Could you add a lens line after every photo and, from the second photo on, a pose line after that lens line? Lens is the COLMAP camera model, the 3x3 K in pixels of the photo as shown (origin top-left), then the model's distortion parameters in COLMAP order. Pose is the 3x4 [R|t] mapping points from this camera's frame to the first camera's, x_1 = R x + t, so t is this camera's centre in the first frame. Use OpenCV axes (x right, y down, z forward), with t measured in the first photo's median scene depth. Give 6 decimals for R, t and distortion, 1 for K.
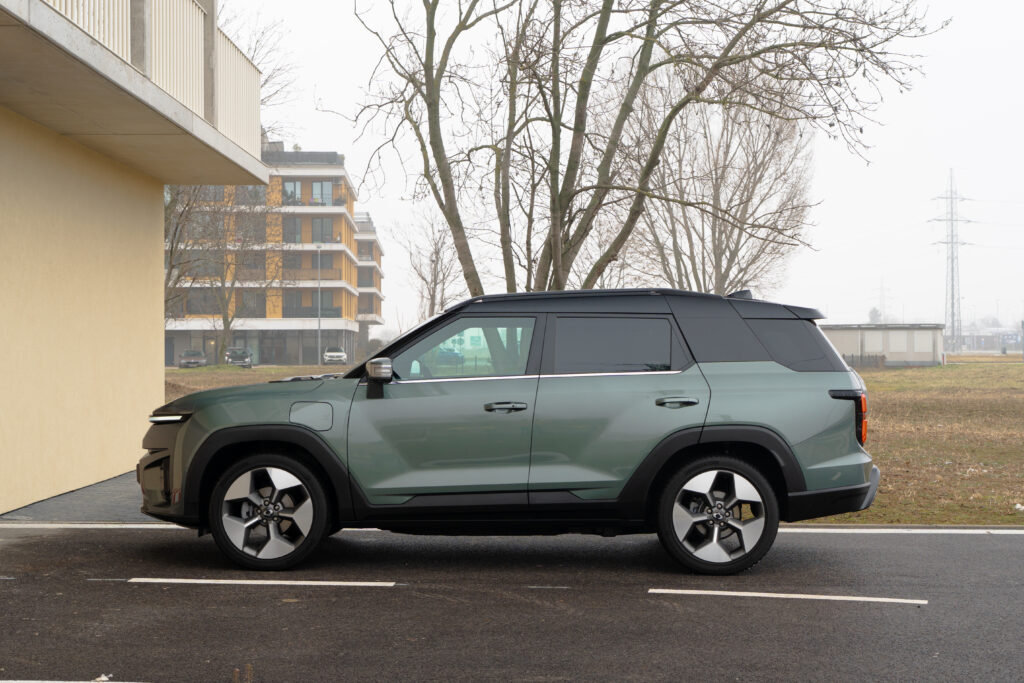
lens RADIAL K [[1239.8, 0, 513.4], [0, 1239.8, 348.7], [0, 0, 1]] dist [-0.007554, 0.000000]
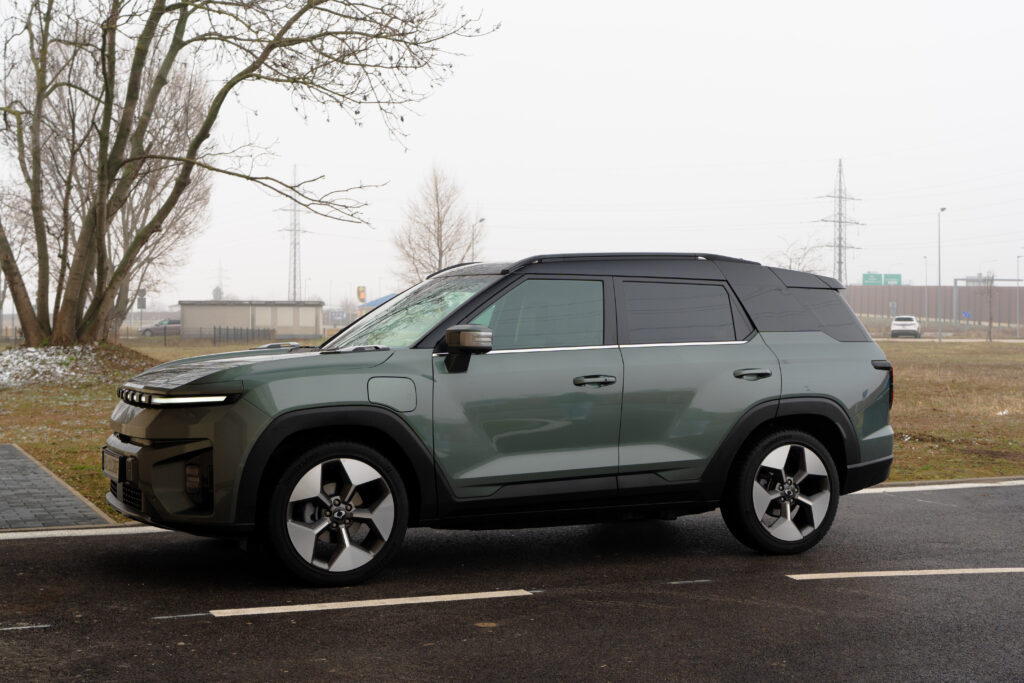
lens RADIAL K [[1176.3, 0, 511.1], [0, 1176.3, 335.1], [0, 0, 1]] dist [-0.023051, 0.000000]
pose [[0.922563, 0.005417, 0.385807, -0.385379], [-0.010067, 0.999899, 0.010032, 0.006593], [-0.385714, -0.013139, 0.922525, 0.248166]]
